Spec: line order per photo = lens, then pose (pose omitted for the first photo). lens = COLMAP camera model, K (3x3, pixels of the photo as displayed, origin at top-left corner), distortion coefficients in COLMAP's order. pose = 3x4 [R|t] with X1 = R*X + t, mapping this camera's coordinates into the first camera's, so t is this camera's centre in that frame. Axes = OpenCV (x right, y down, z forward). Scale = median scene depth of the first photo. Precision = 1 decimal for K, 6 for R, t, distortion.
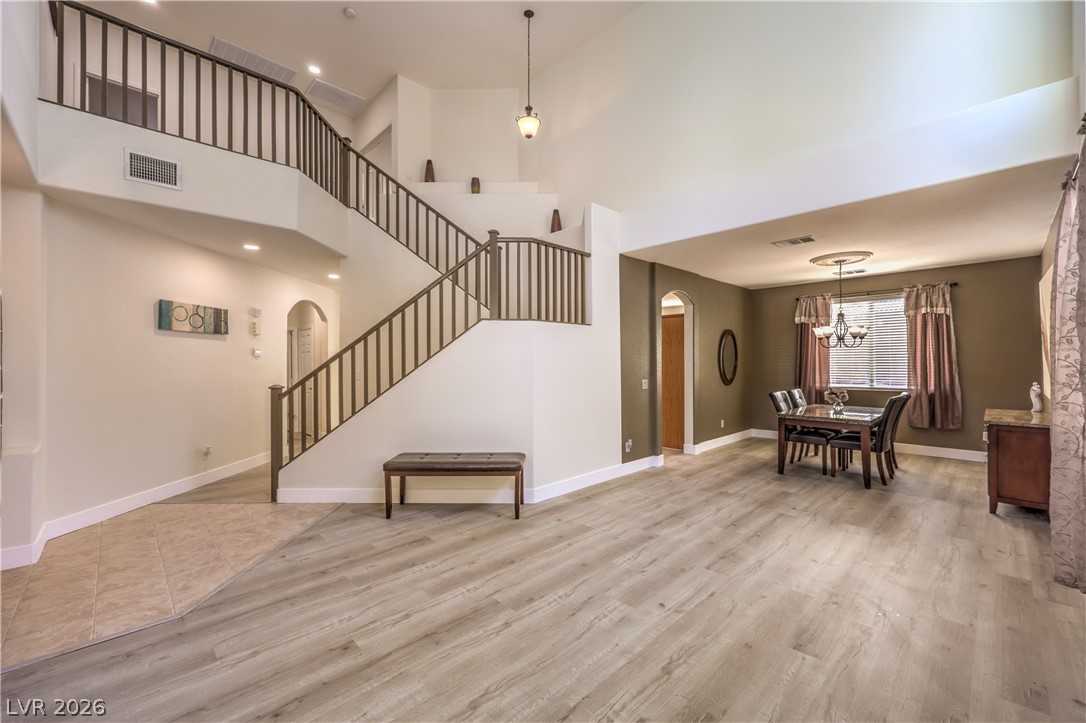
lens RADIAL K [[444.0, 0, 552.0], [0, 444.0, 359.9], [0, 0, 1]] dist [-0.002267, 0.001238]
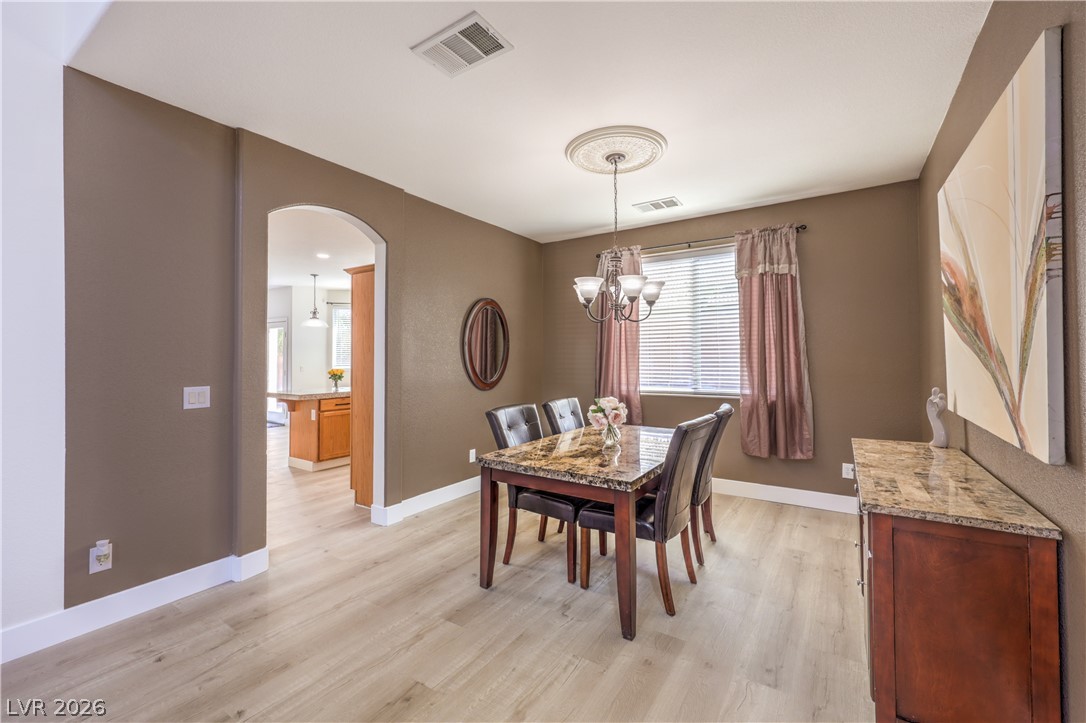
lens RADIAL K [[444.0, 0, 553.7], [0, 444.0, 349.6], [0, 0, 1]] dist [-0.002267, 0.001238]
pose [[0.975786, 0.005313, 0.218662, 0.589657], [-0.002238, 0.999895, -0.014309, 0.017008], [-0.218715, 0.013473, 0.975696, 0.642911]]
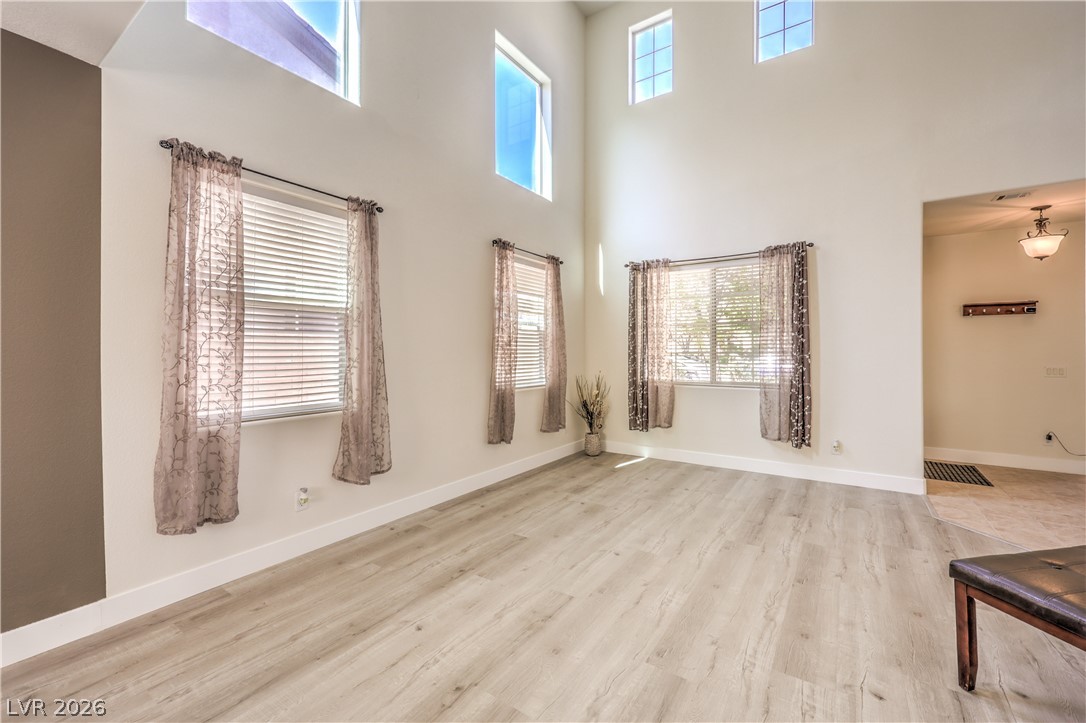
lens RADIAL K [[444.0, 0, 552.7], [0, 444.0, 351.3], [0, 0, 1]] dist [-0.002267, 0.001238]
pose [[-0.979971, 0.009529, -0.198911, 0.364568], [0.010116, 0.999947, -0.001934, 0.017045], [0.198882, -0.003907, -0.980016, 1.203580]]
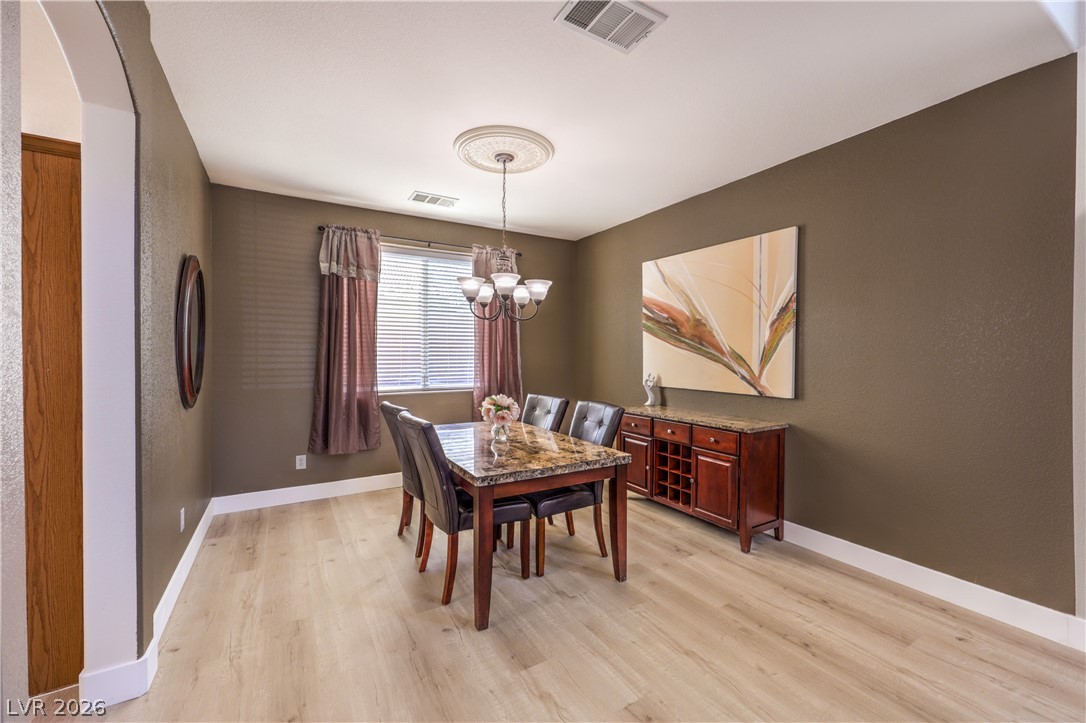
lens RADIAL K [[444.0, 0, 540.5], [0, 444.0, 359.3], [0, 0, 1]] dist [-0.002267, 0.001238]
pose [[0.242983, -0.004649, 0.970019, 0.179116], [-0.008830, 0.999936, 0.007004, 0.020239], [-0.969990, -0.010267, 0.242927, 1.052149]]
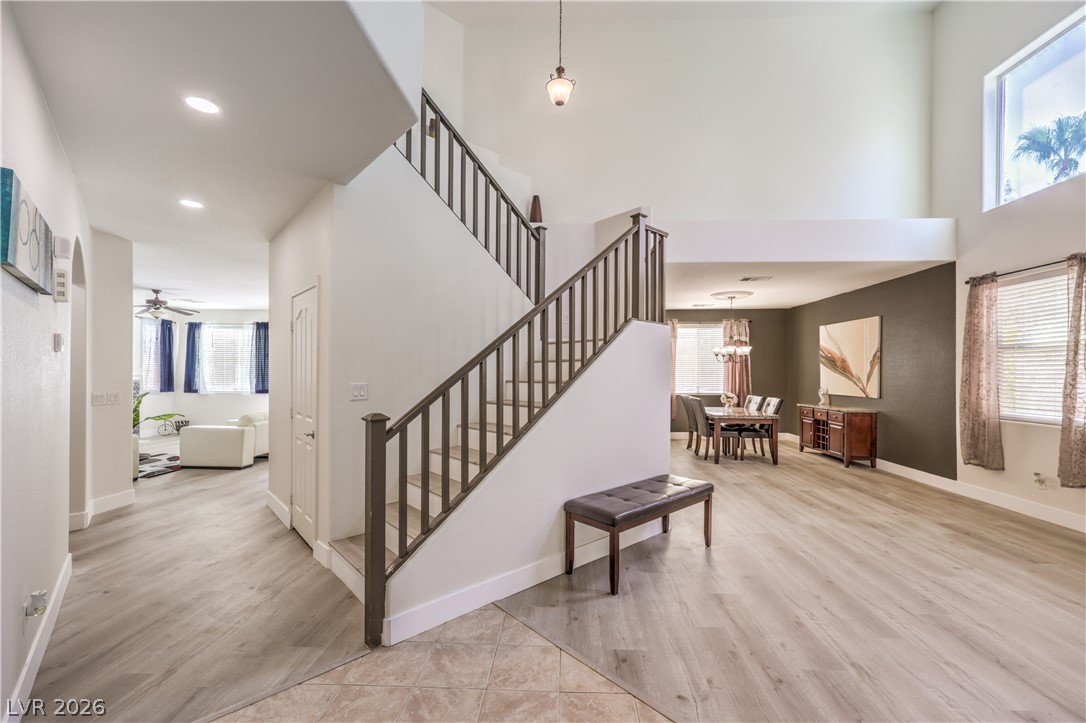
lens RADIAL K [[444.0, 0, 552.5], [0, 444.0, 378.1], [0, 0, 1]] dist [-0.002267, 0.001238]
pose [[0.730148, -0.002474, 0.683285, -0.822123], [-0.007985, 0.999894, 0.012152, 0.007904], [-0.683243, -0.014329, 0.730051, 0.502275]]
